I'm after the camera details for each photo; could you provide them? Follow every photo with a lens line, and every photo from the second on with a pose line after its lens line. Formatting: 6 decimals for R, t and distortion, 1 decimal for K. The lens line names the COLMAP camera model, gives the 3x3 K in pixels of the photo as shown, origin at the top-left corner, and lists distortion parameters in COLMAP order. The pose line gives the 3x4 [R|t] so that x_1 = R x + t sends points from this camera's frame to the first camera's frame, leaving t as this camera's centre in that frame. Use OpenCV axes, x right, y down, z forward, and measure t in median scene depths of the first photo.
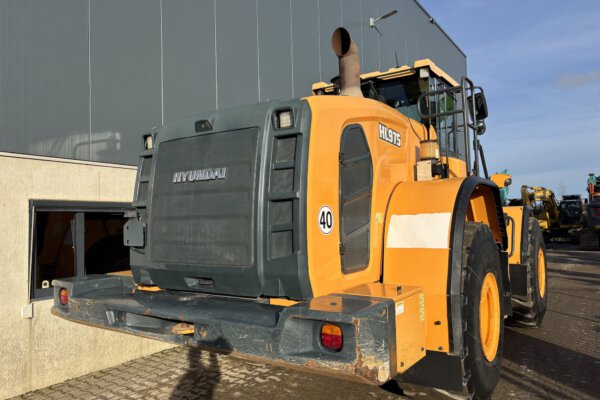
lens RADIAL K [[443.5, 0, 299.9], [0, 443.5, 201.5], [0, 0, 1]] dist [0.023620, -0.008308]
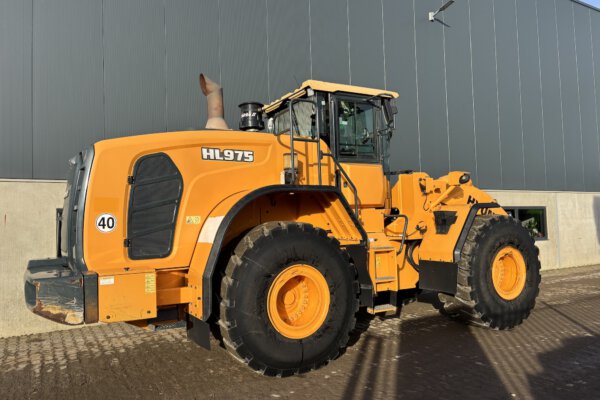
lens RADIAL K [[443.5, 0, 301.1], [0, 443.5, 198.0], [0, 0, 1]] dist [0.023620, -0.008308]
pose [[0.904604, -0.026139, -0.425451, 0.974670], [0.027686, 0.999613, -0.002548, -0.015629], [0.425353, -0.009474, 0.904978, -0.069360]]
